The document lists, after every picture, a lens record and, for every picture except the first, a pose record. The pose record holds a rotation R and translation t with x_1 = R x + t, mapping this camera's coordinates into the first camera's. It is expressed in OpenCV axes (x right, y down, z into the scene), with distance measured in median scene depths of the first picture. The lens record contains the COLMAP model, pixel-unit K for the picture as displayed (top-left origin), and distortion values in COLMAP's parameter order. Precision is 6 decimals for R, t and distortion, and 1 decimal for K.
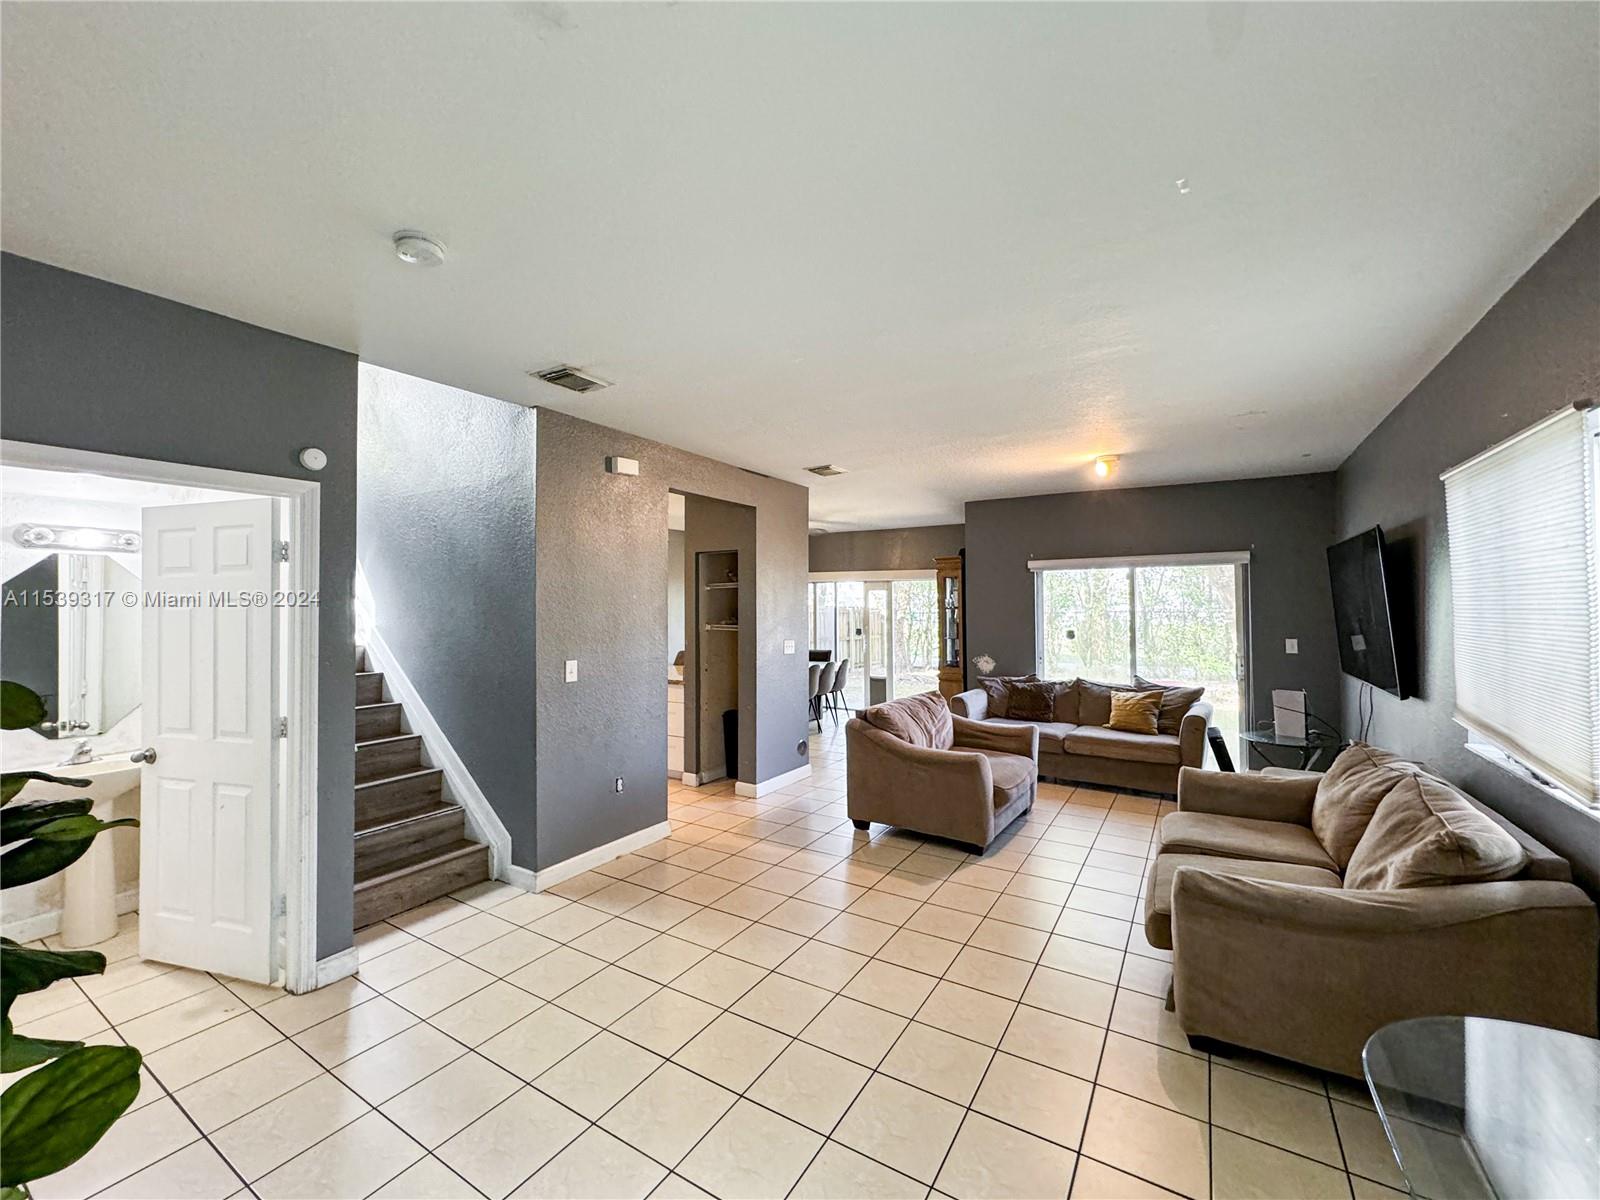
lens RADIAL K [[661.1, 0, 794.1], [0, 661.1, 592.5], [0, 0, 1]] dist [0.001832, -0.000102]
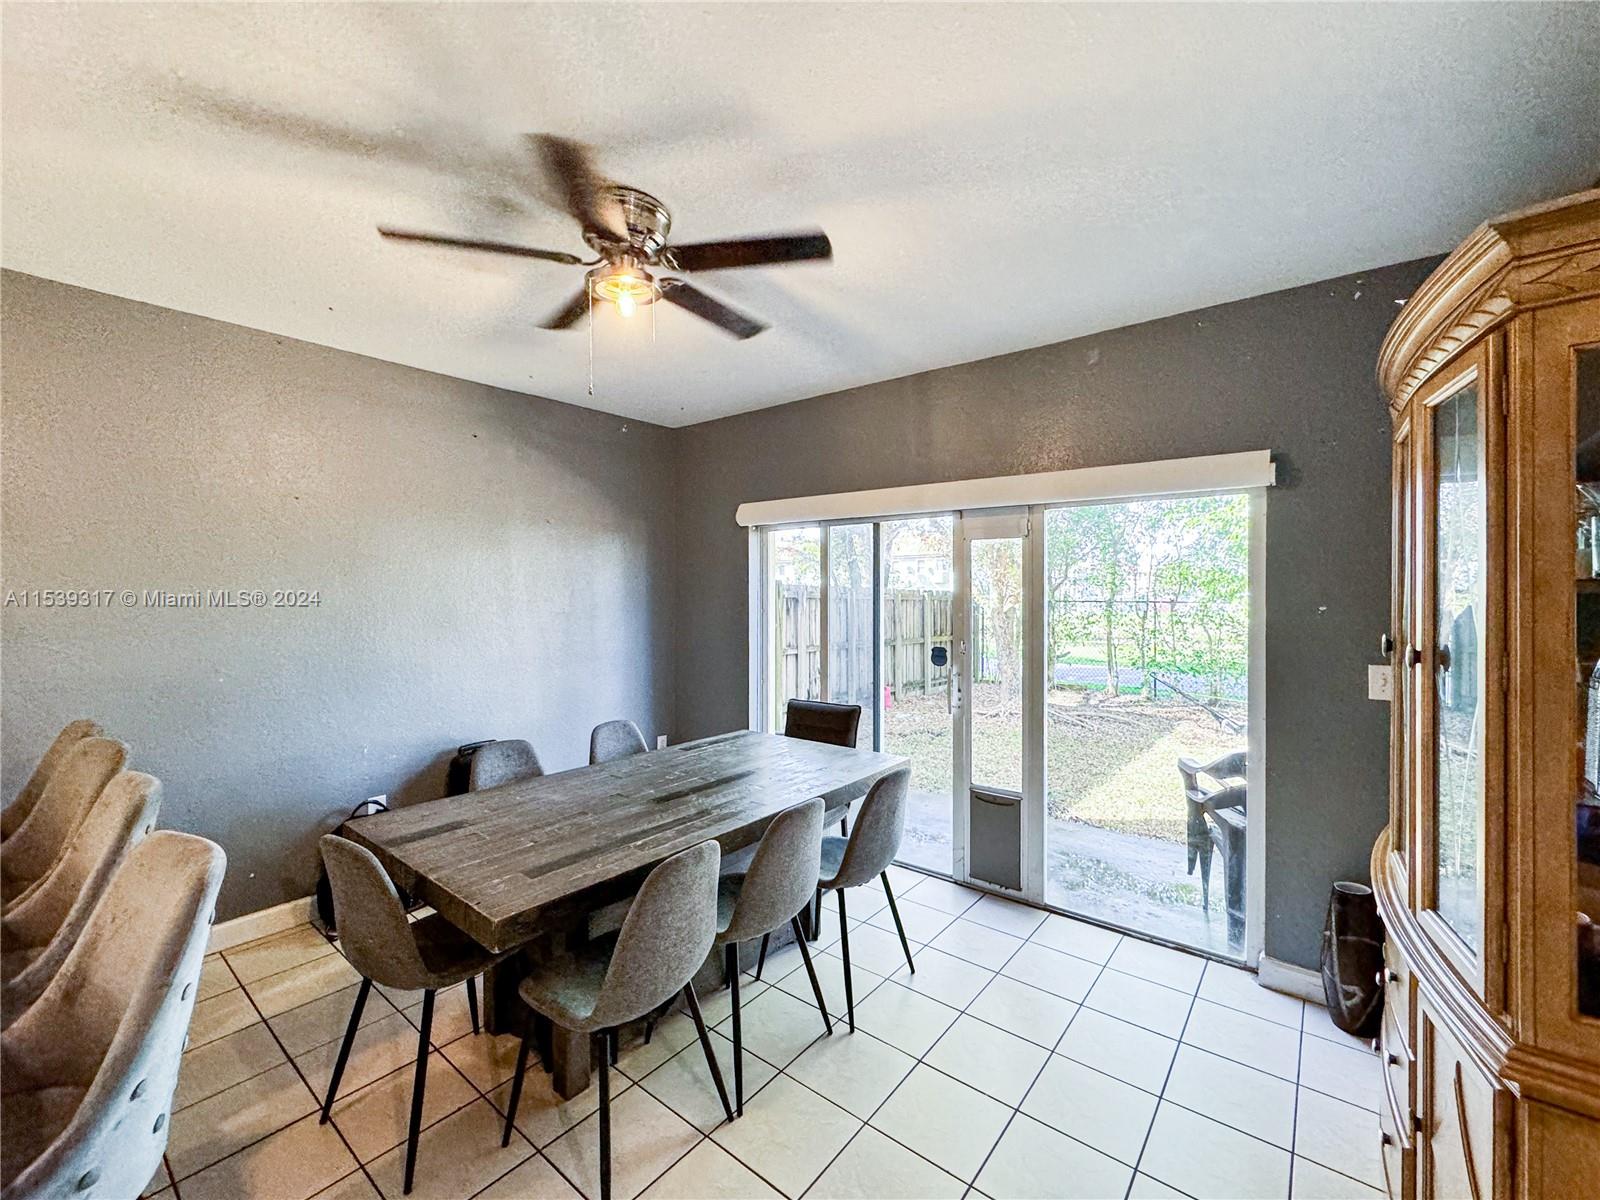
lens RADIAL K [[661.1, 0, 799.9], [0, 661.1, 597.9], [0, 0, 1]] dist [0.001832, -0.000102]
pose [[0.996193, 0.011308, -0.086438, 0.094202], [-0.009075, 0.999616, 0.026177, 0.034198], [0.086700, -0.025293, 0.995913, 1.123443]]
